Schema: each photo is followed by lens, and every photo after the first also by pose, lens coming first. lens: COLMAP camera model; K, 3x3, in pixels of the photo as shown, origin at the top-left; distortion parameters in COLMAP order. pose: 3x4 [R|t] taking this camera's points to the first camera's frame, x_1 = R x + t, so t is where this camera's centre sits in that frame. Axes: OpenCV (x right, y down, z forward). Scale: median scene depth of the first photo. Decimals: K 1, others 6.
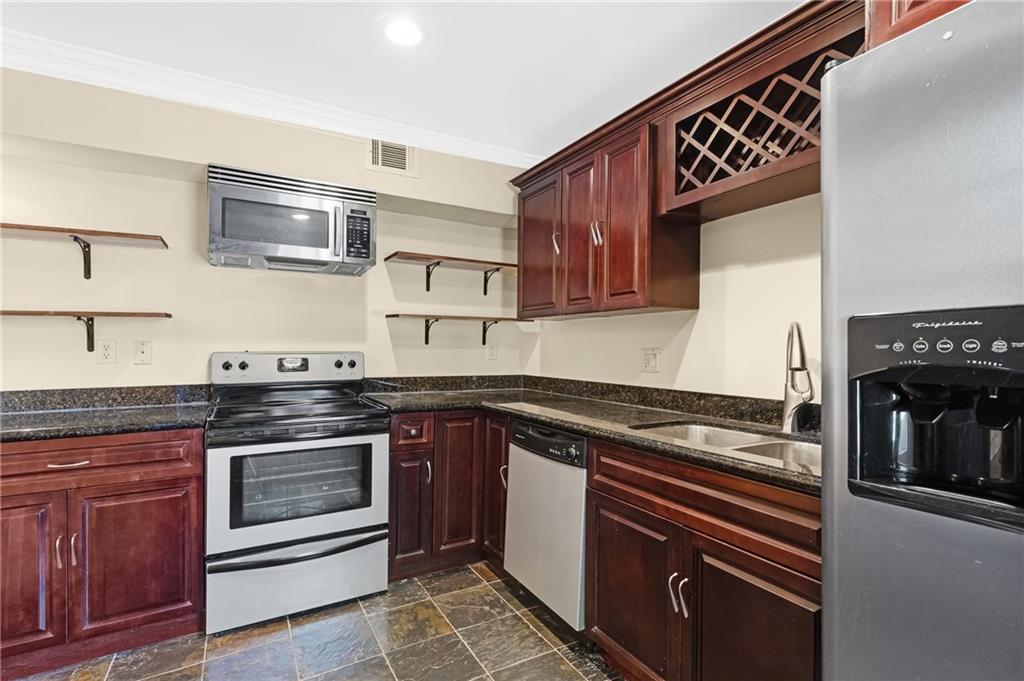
lens RADIAL K [[484.3, 0, 526.6], [0, 484.3, 346.1], [0, 0, 1]] dist [-0.000140, -0.000061]
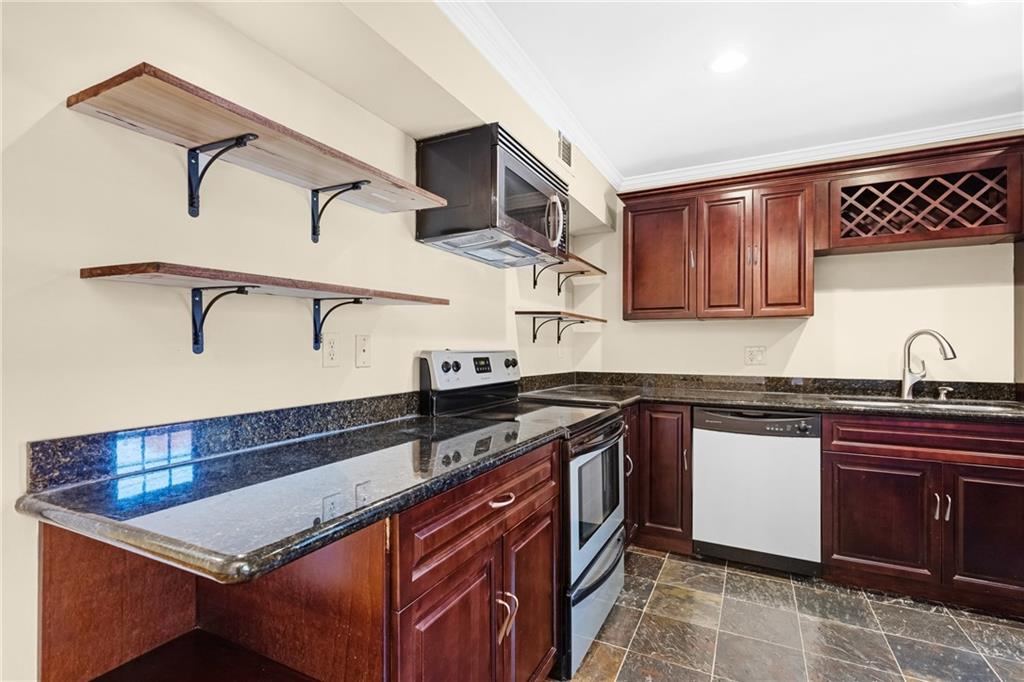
lens RADIAL K [[463.7, 0, 534.7], [0, 463.7, 343.9], [0, 0, 1]] dist [0.000800, 0.000054]
pose [[0.839781, 0.006321, 0.542889, -1.023912], [-0.002565, 0.999967, -0.007676, 0.008647], [-0.542919, 0.005053, 0.839770, 0.302481]]
